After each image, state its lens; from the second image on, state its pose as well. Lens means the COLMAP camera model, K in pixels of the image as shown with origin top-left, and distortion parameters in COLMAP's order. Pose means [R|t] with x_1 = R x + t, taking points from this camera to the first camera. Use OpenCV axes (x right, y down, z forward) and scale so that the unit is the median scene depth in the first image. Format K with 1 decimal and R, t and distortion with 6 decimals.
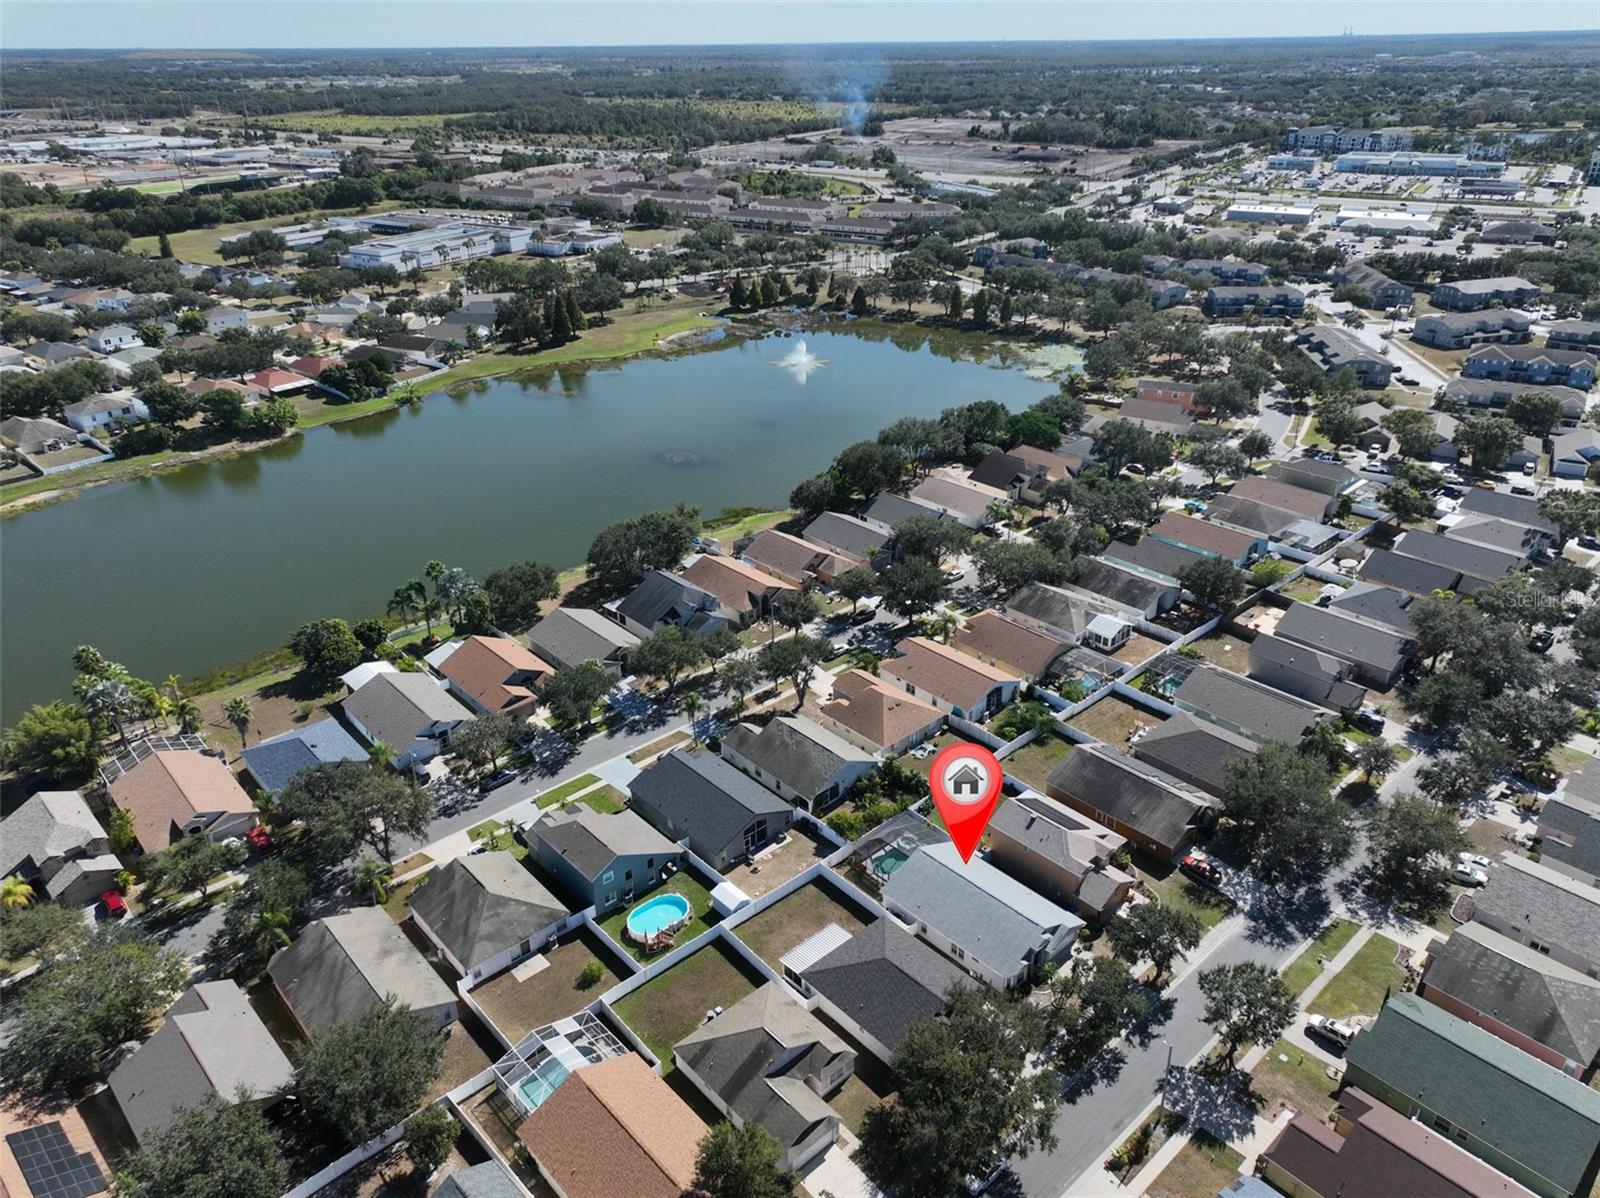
lens RADIAL K [[1116.8, 0, 806.9], [0, 1116.8, 596.7], [0, 0, 1]] dist [0.005905, 0.010029]
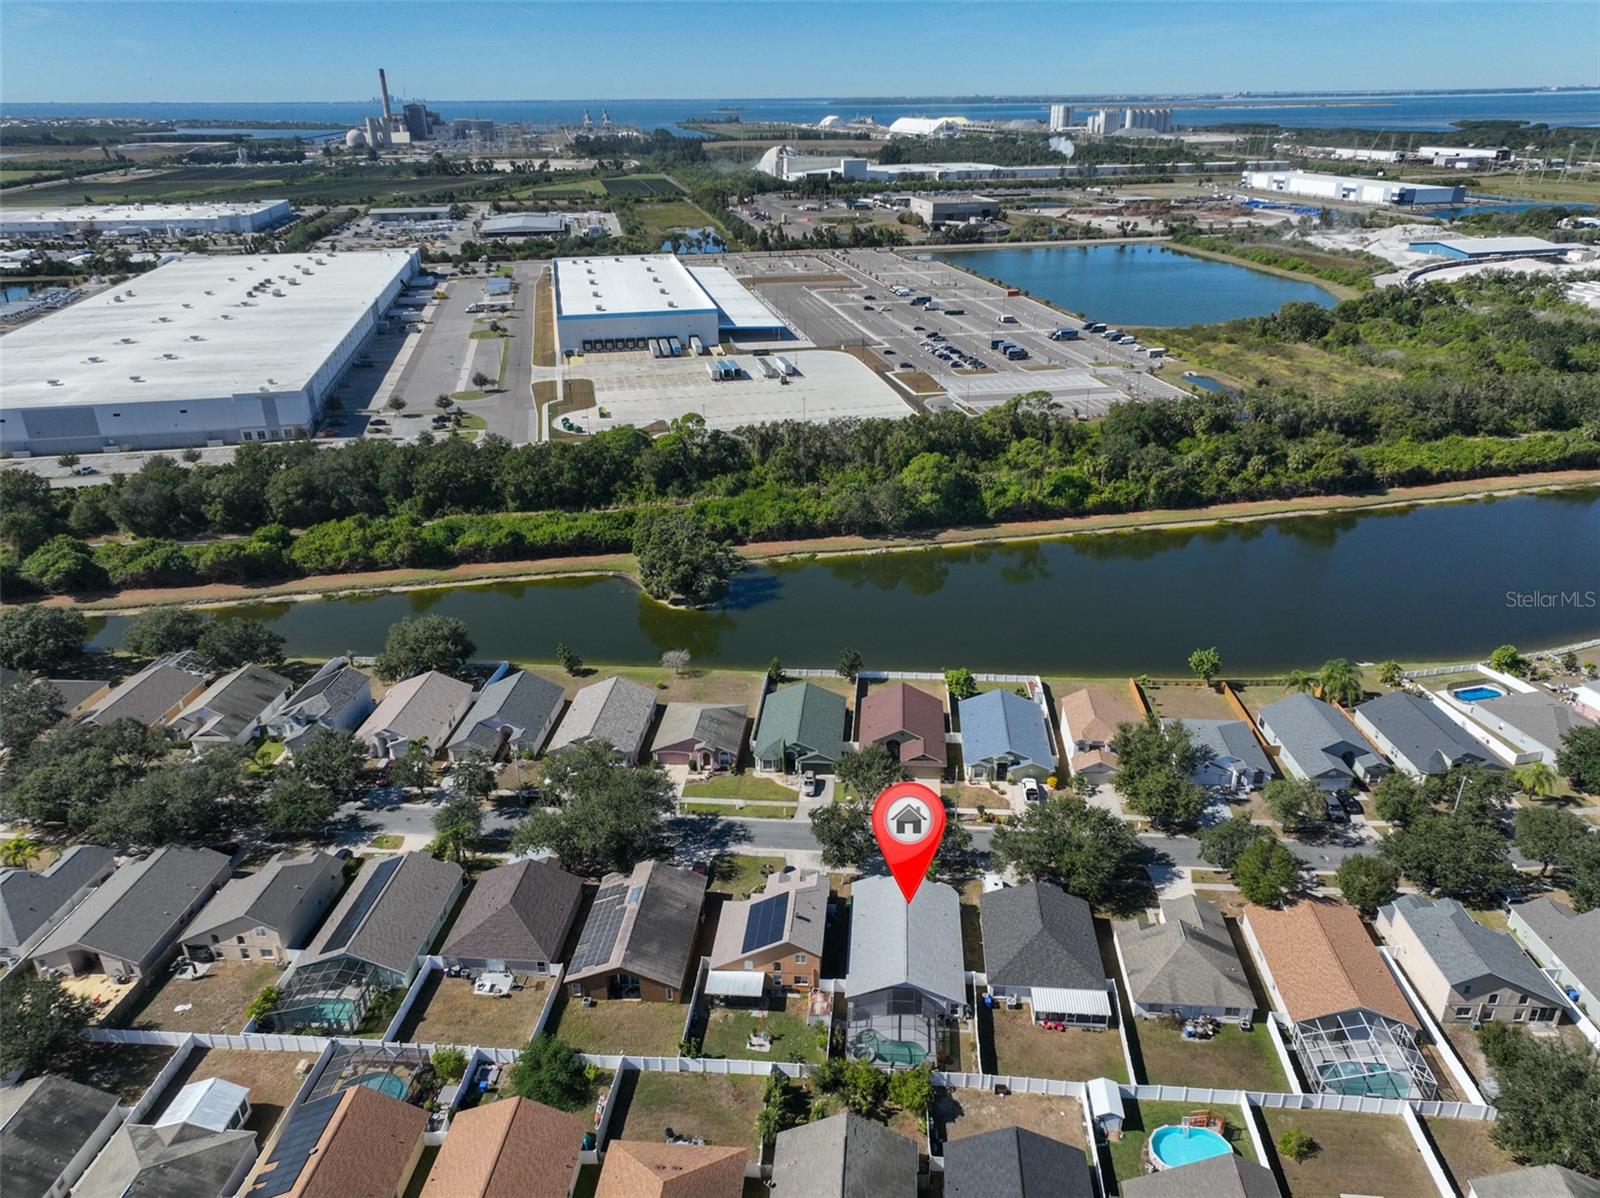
lens RADIAL K [[1116.8, 0, 806.9], [0, 1116.8, 596.7], [0, 0, 1]] dist [0.005905, 0.010029]
pose [[-0.683866, -0.269330, 0.678077, -0.204207], [0.340342, 0.704304, 0.622995, -0.316260], [-0.645364, 0.656823, -0.389986, 0.652918]]
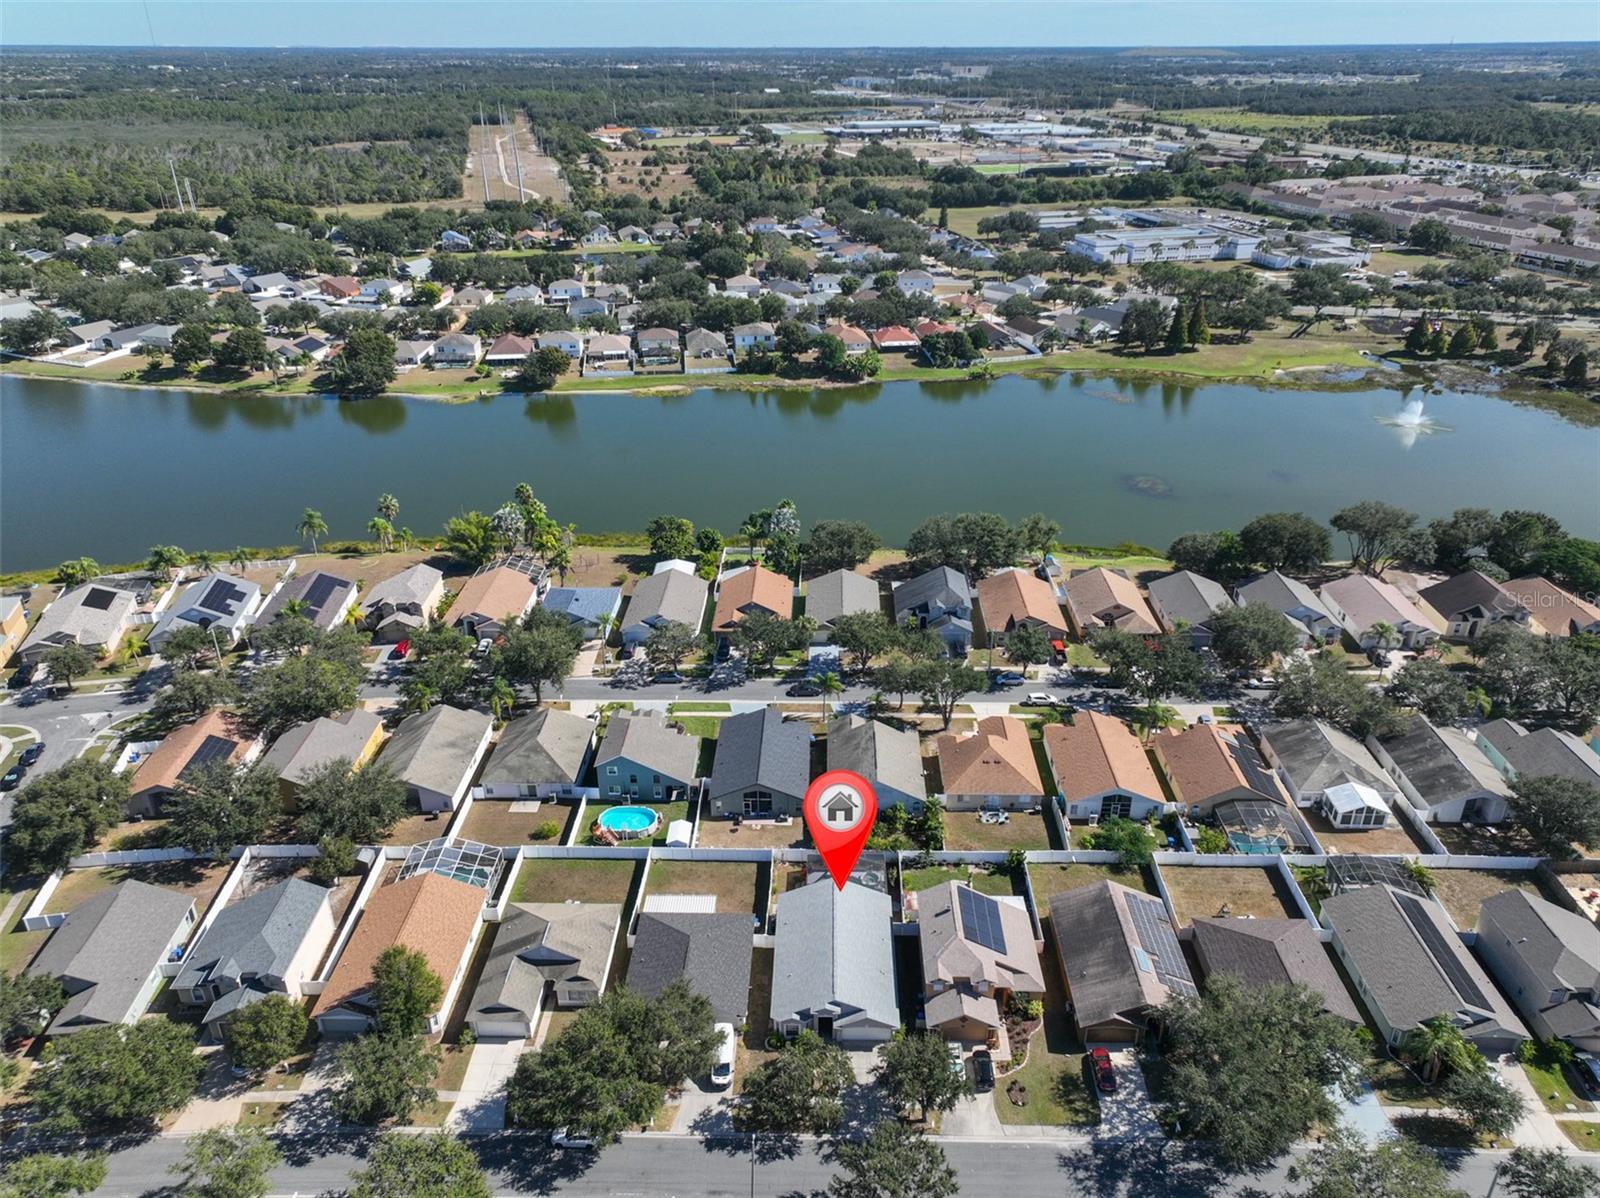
lens RADIAL K [[1116.8, 0, 806.9], [0, 1116.8, 596.7], [0, 0, 1]] dist [0.005905, 0.010029]
pose [[0.725212, 0.313293, -0.613119, 0.326593], [-0.312056, 0.943330, 0.112918, -0.058489], [0.613750, 0.109437, 0.781879, 0.107997]]
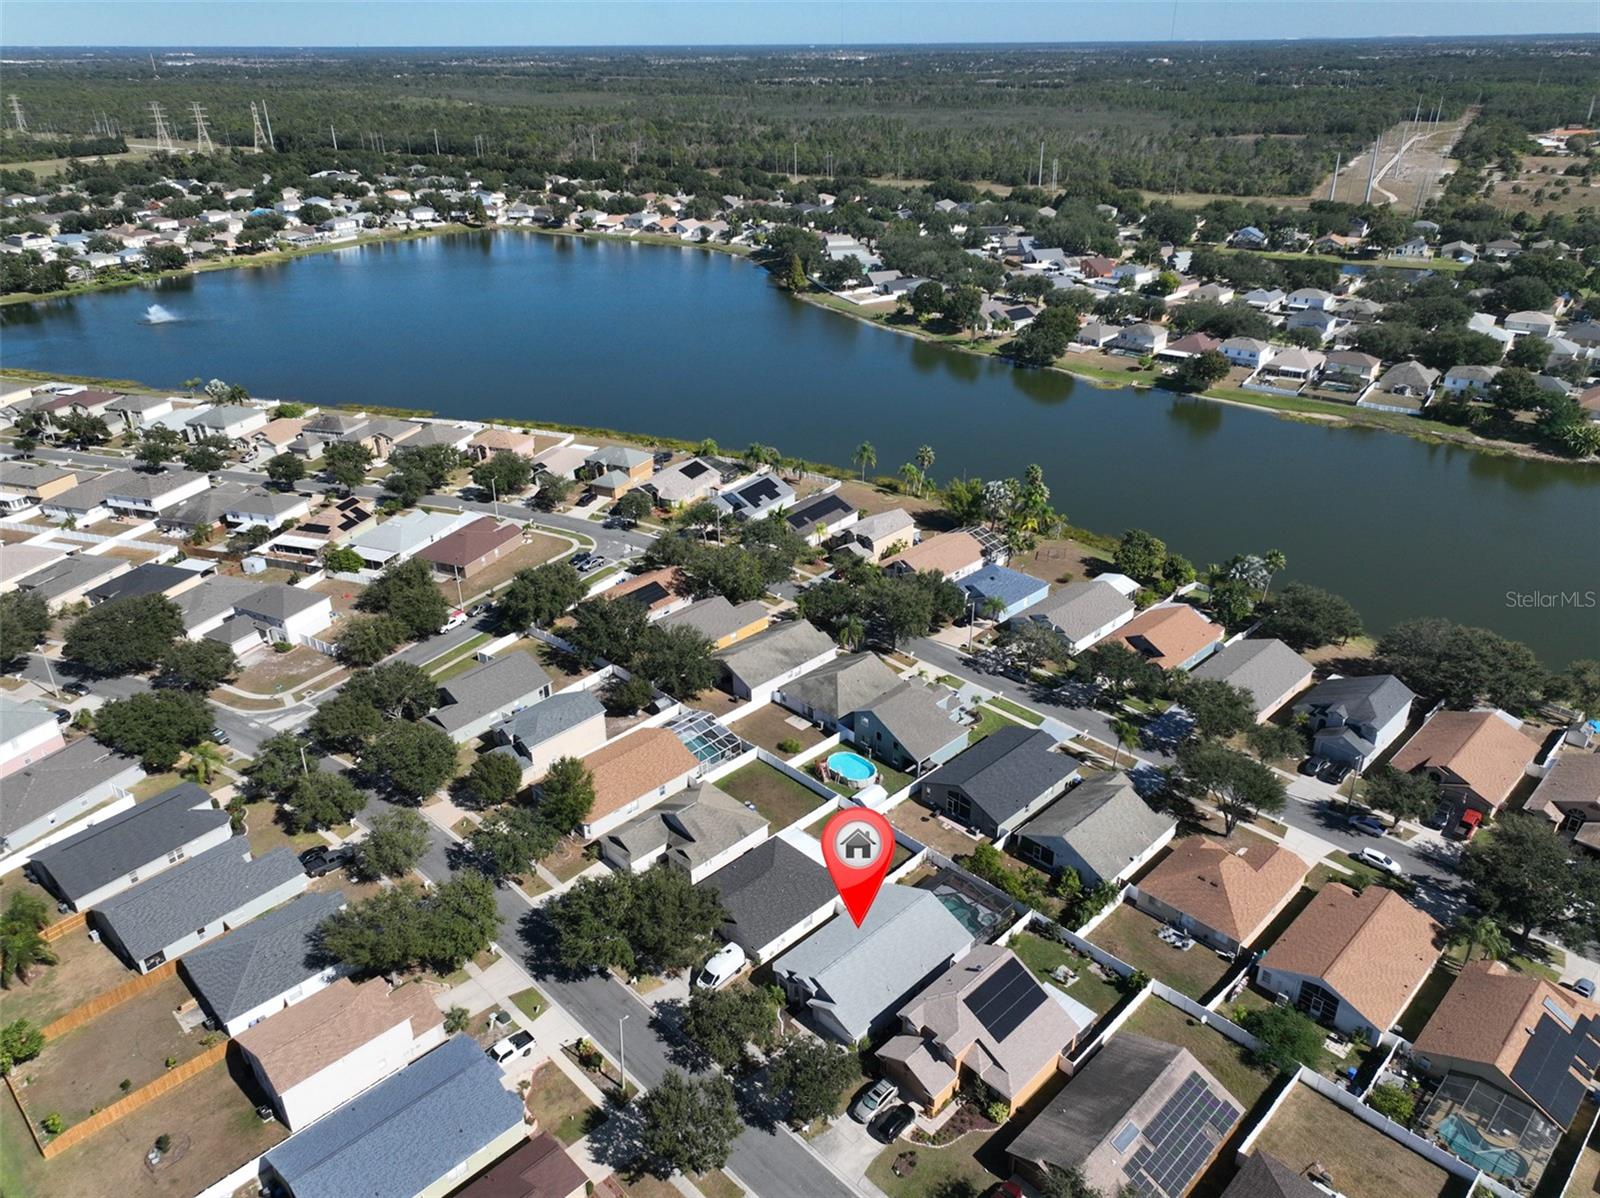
lens RADIAL K [[1116.8, 0, 806.9], [0, 1116.8, 596.7], [0, 0, 1]] dist [0.005905, 0.010029]
pose [[0.042611, 0.453468, -0.890253, 0.449304], [-0.438629, 0.809087, 0.391130, -0.164825], [0.897657, 0.373824, 0.233381, 0.321003]]
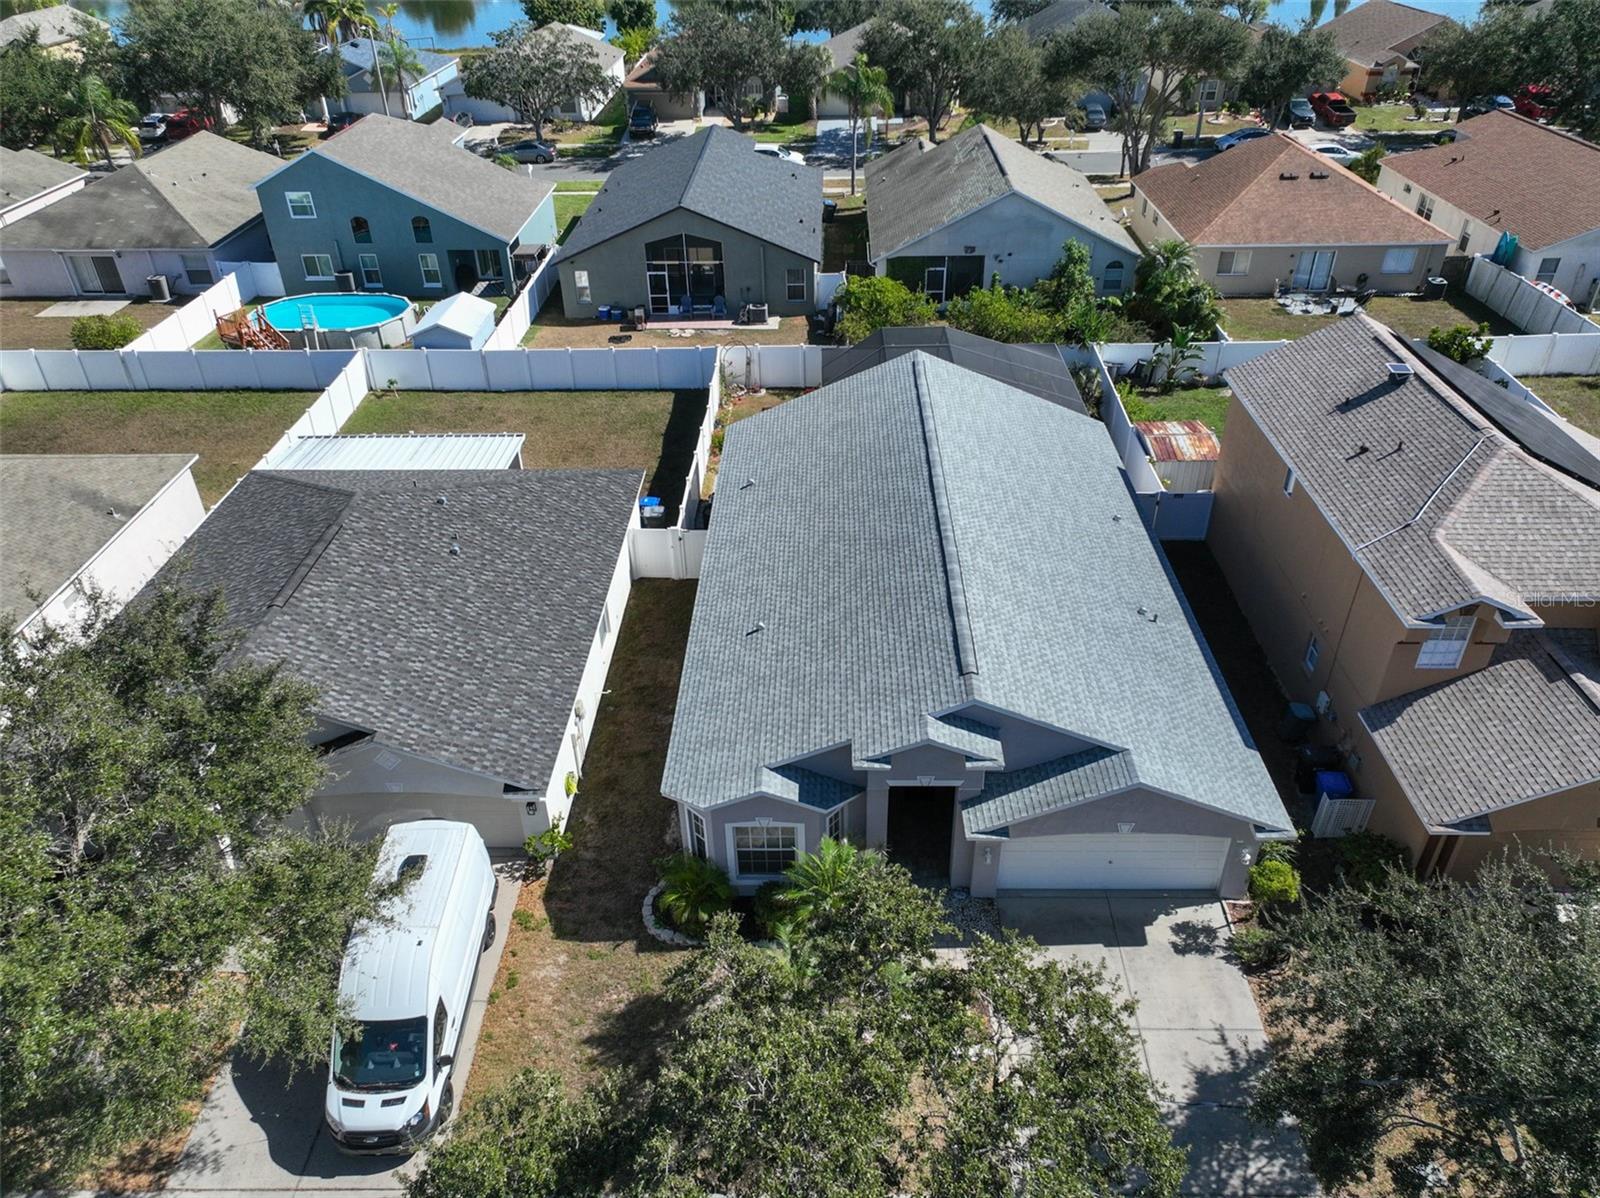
lens RADIAL K [[1116.8, 0, 806.9], [0, 1116.8, 596.7], [0, 0, 1]] dist [0.005905, 0.010029]
pose [[0.726106, 0.384416, -0.570083, 0.143598], [-0.298521, 0.923142, 0.242267, 0.120552], [0.619399, -0.005730, 0.785056, 0.412891]]
